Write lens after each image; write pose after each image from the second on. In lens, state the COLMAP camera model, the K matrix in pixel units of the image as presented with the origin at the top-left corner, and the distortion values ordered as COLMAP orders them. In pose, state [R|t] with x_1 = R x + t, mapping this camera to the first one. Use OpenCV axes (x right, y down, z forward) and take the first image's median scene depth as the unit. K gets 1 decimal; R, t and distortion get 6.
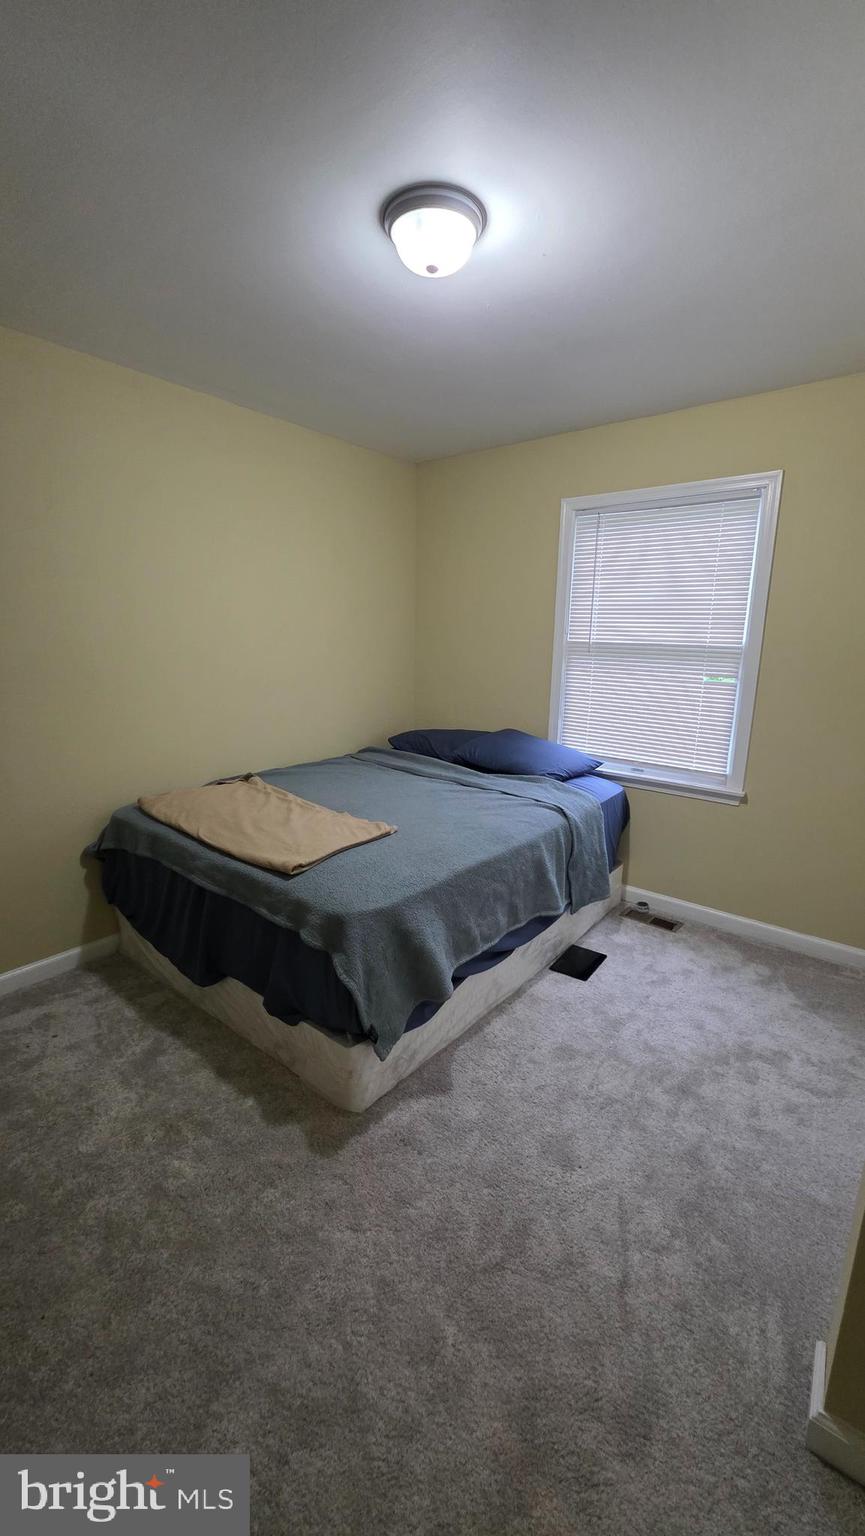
lens RADIAL K [[617.2, 0, 428.7], [0, 617.2, 766.1], [0, 0, 1]] dist [0.000303, -0.000023]
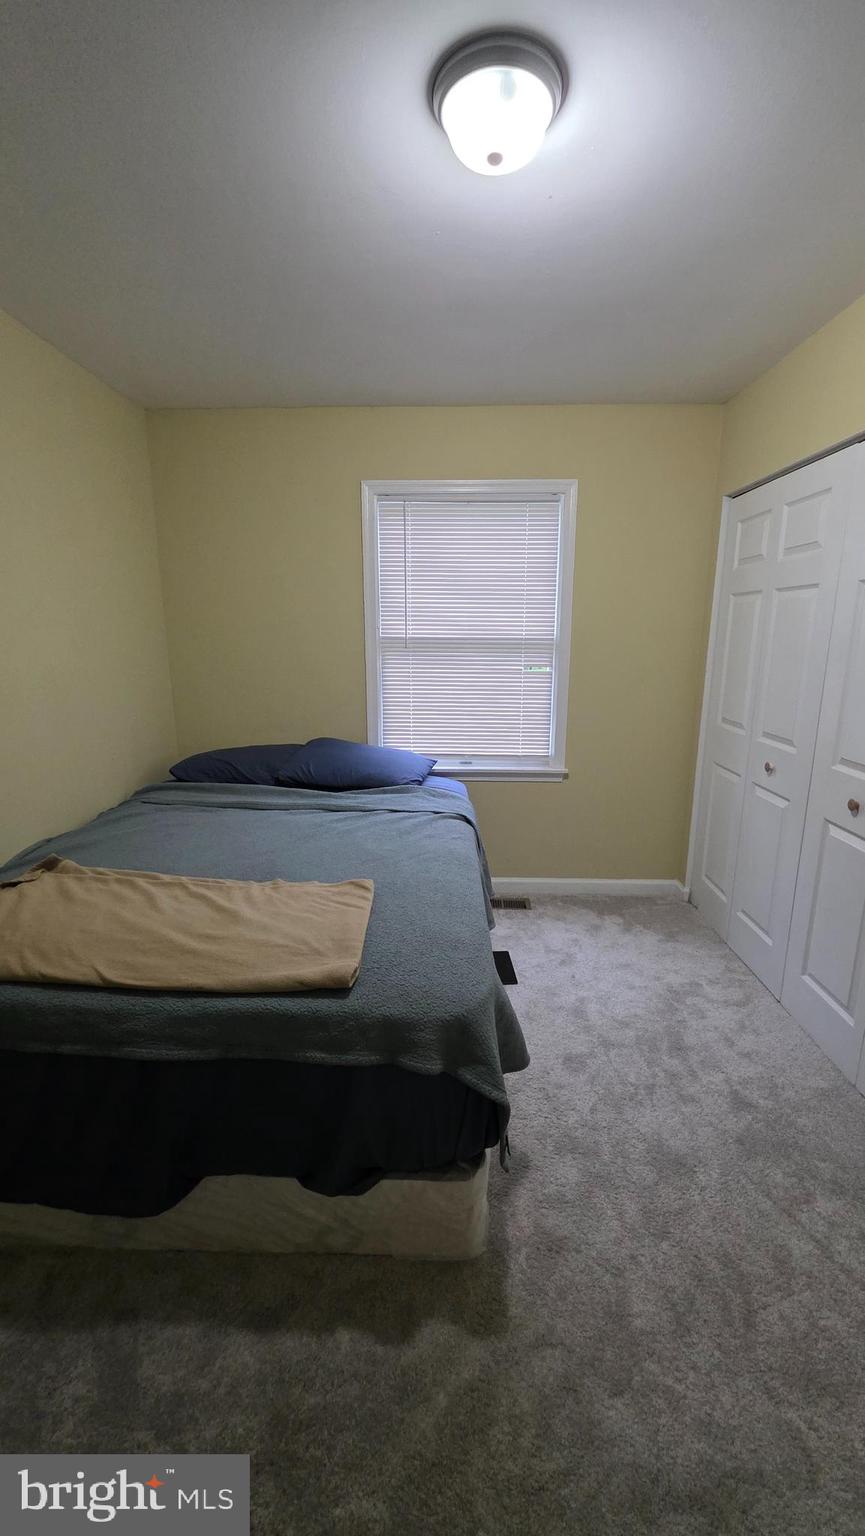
lens RADIAL K [[618.6, 0, 432.5], [0, 618.6, 768.0], [0, 0, 1]] dist [0.000893, 0.000446]
pose [[0.791107, -0.151097, 0.592722, -0.406767], [0.141343, 0.987942, 0.063195, -0.076153], [-0.595124, 0.033783, 0.802924, 0.295266]]
